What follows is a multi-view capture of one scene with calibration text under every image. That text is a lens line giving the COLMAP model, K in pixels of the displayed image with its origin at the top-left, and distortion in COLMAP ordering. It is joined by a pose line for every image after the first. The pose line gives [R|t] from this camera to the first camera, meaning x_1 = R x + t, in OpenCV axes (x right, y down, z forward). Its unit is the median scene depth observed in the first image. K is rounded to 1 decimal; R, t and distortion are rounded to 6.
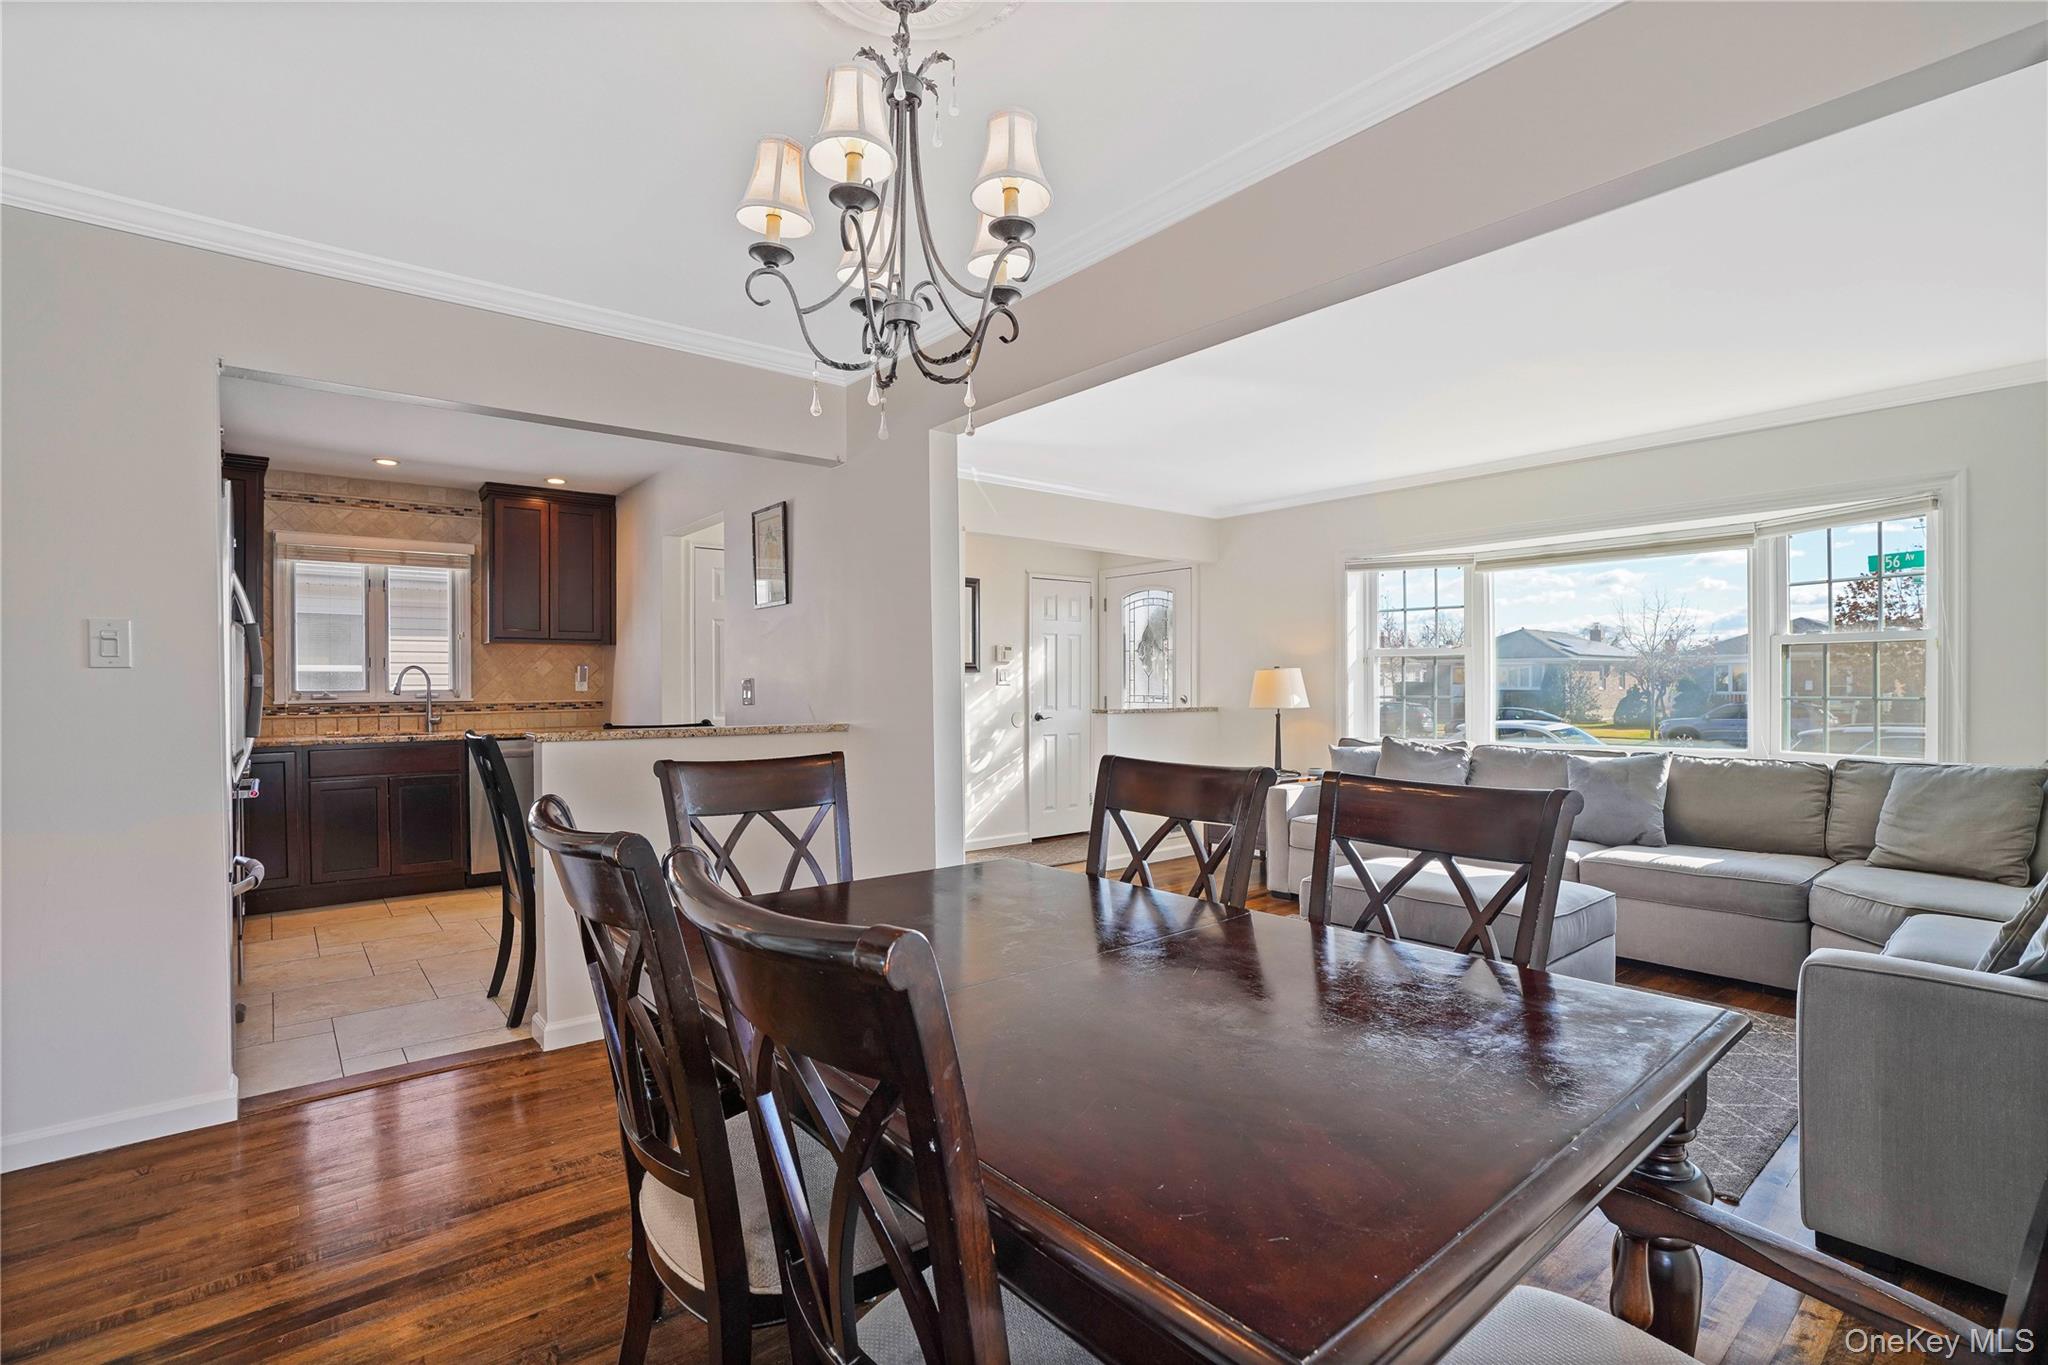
lens RADIAL K [[936.1, 0, 1055.8], [0, 936.1, 692.5], [0, 0, 1]] dist [-0.040402, 0.005788]
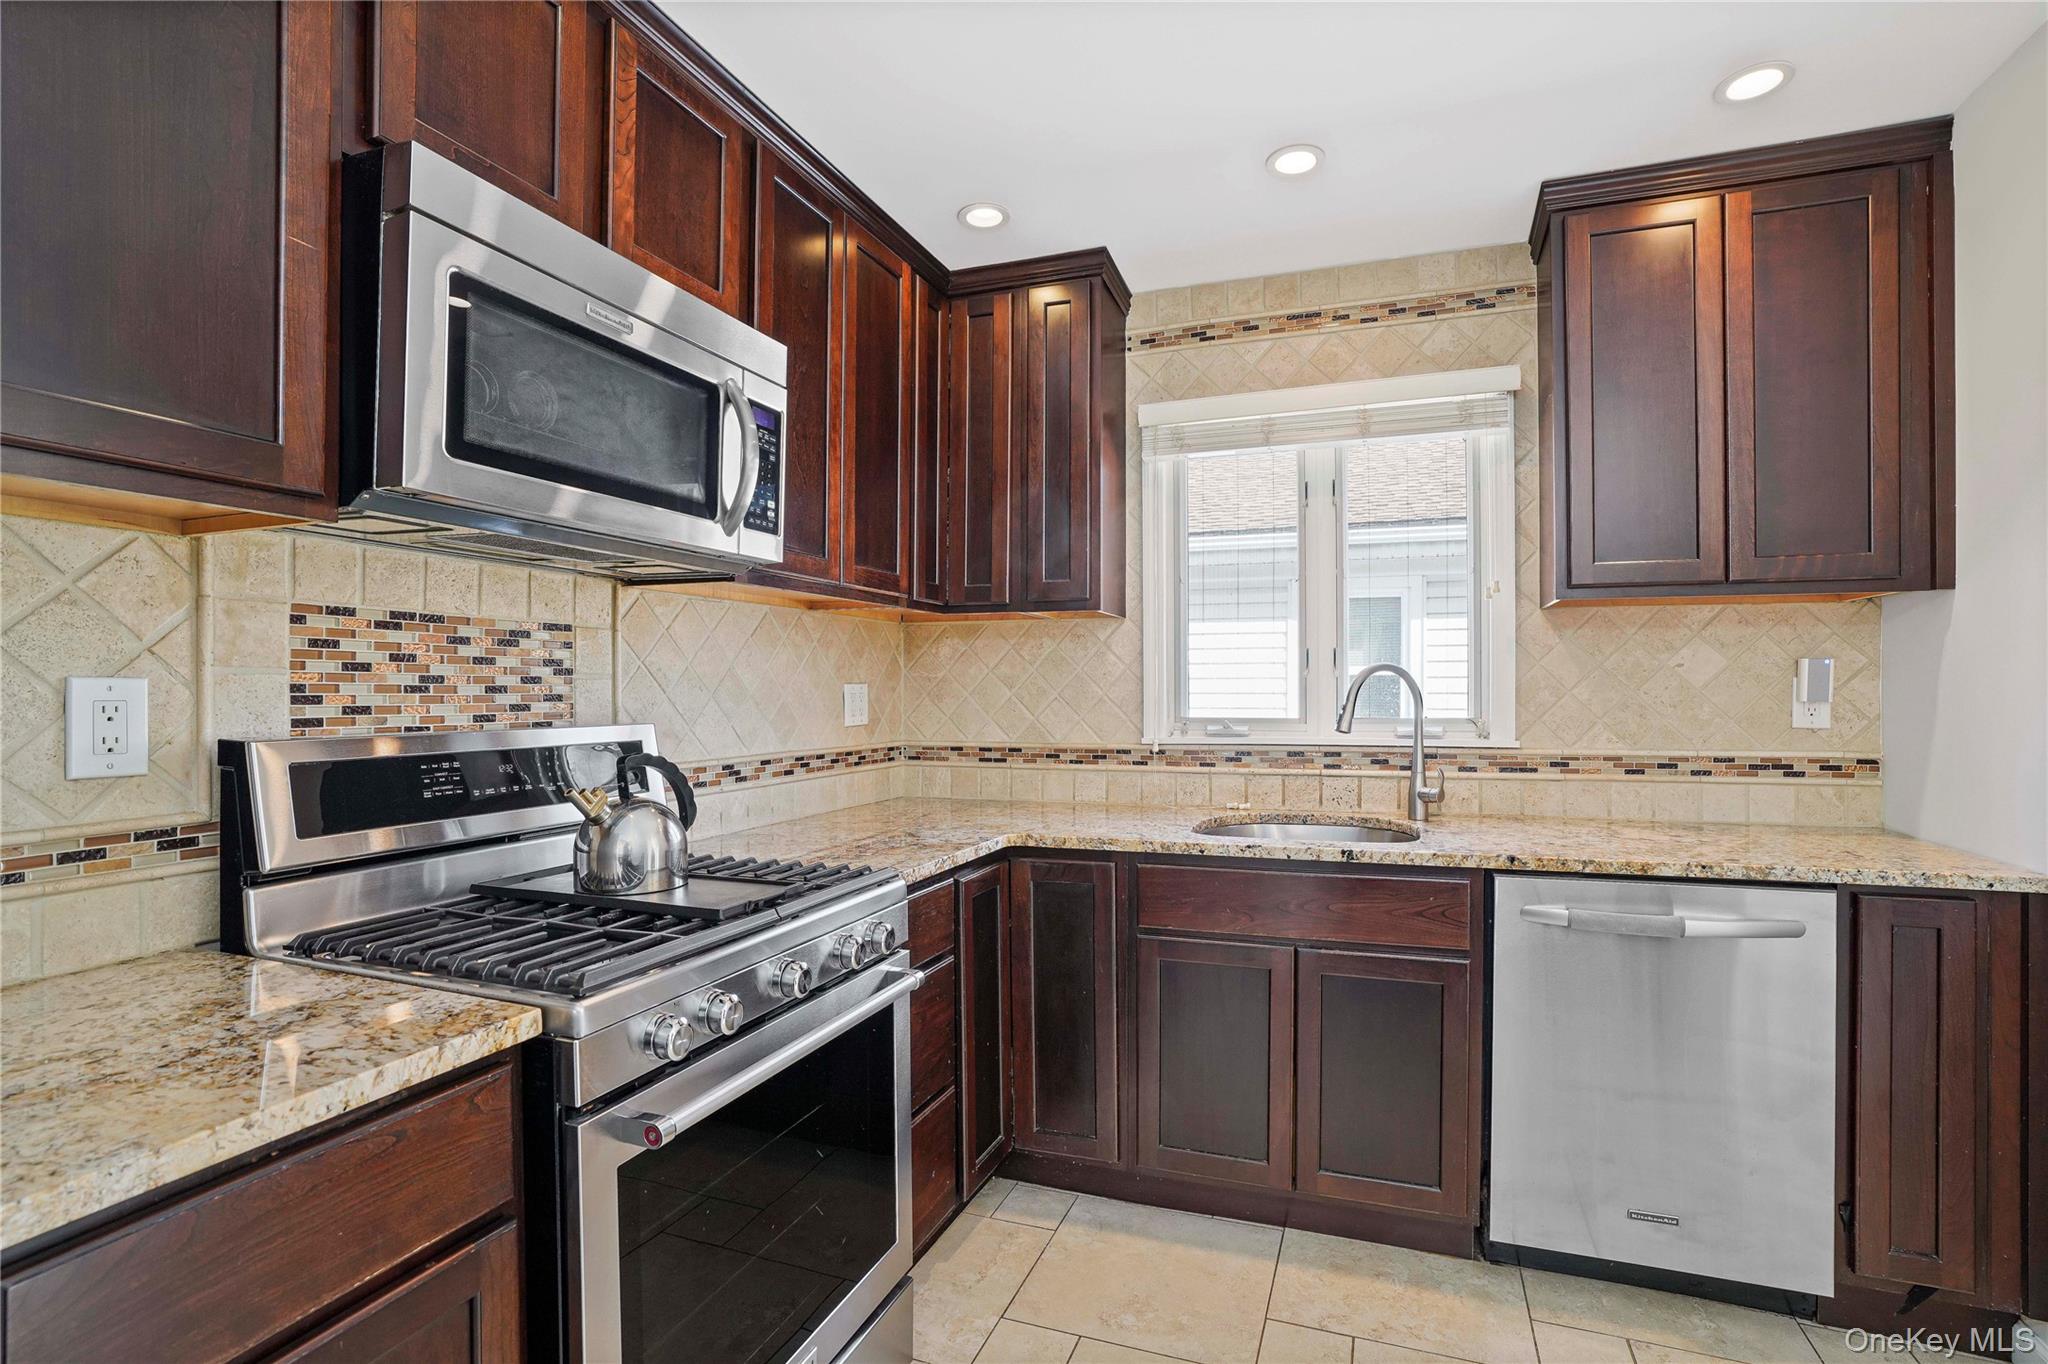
lens RADIAL K [[985.0, 0, 1049.6], [0, 985.0, 670.7], [0, 0, 1]] dist [-0.021583, 0.002627]
pose [[0.477908, -0.007454, -0.878378, -0.357930], [-0.006899, 0.999901, -0.012239, -0.018975], [0.878383, 0.011909, 0.477809, 0.623750]]
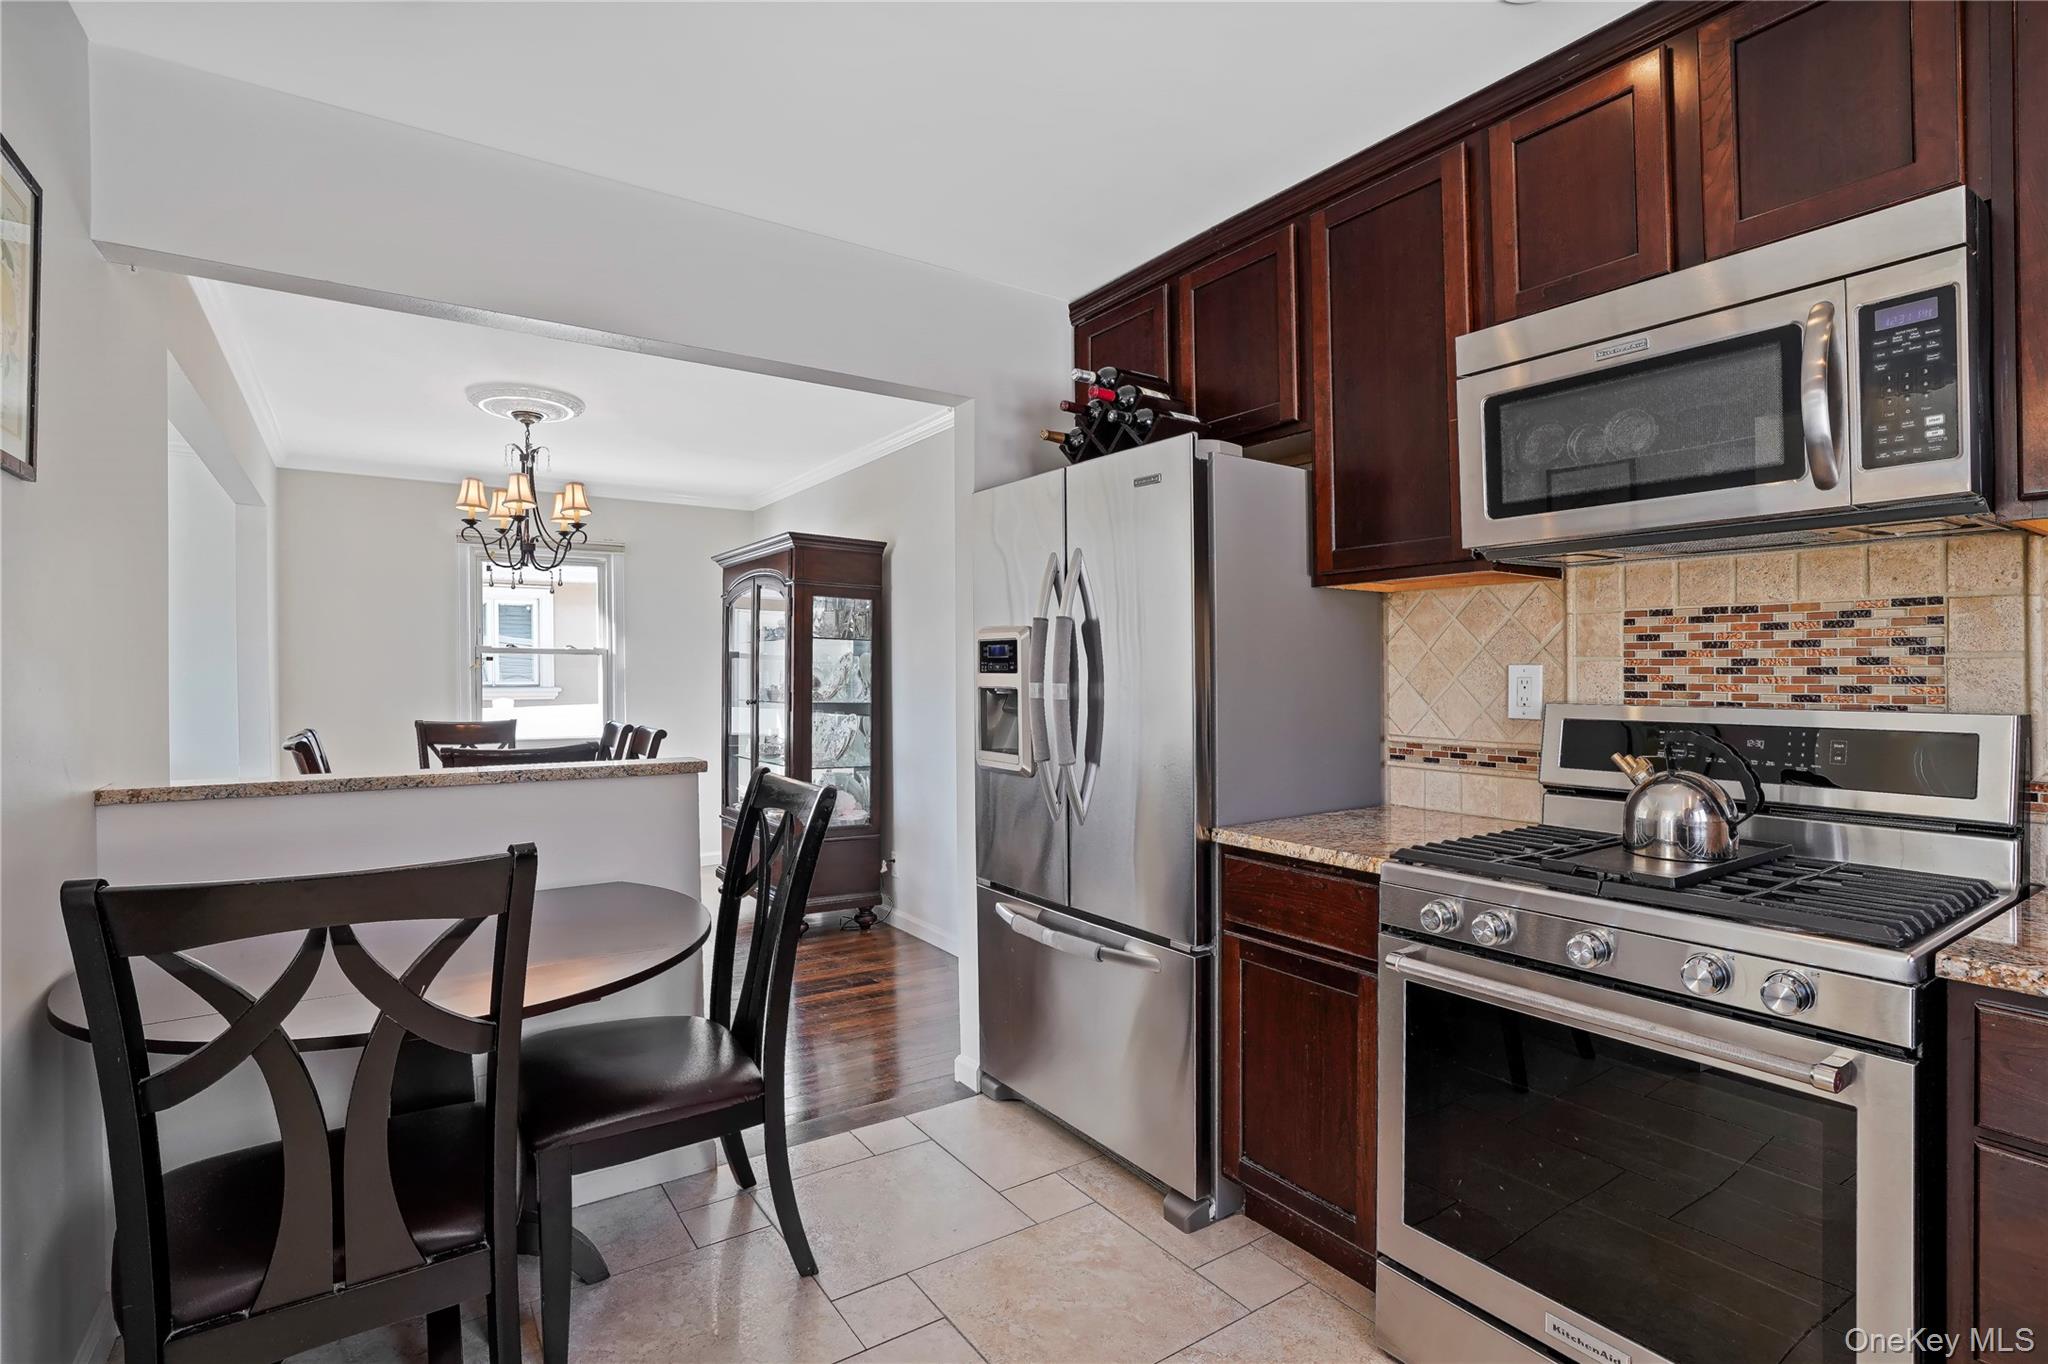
lens RADIAL K [[985.0, 0, 1016.7], [0, 985.0, 667.1], [0, 0, 1]] dist [-0.021583, 0.002627]
pose [[-0.992361, 0.006733, 0.123183, -0.482410], [0.005993, 0.999962, -0.006377, -0.016561], [-0.123221, -0.005590, -0.992363, 0.936043]]
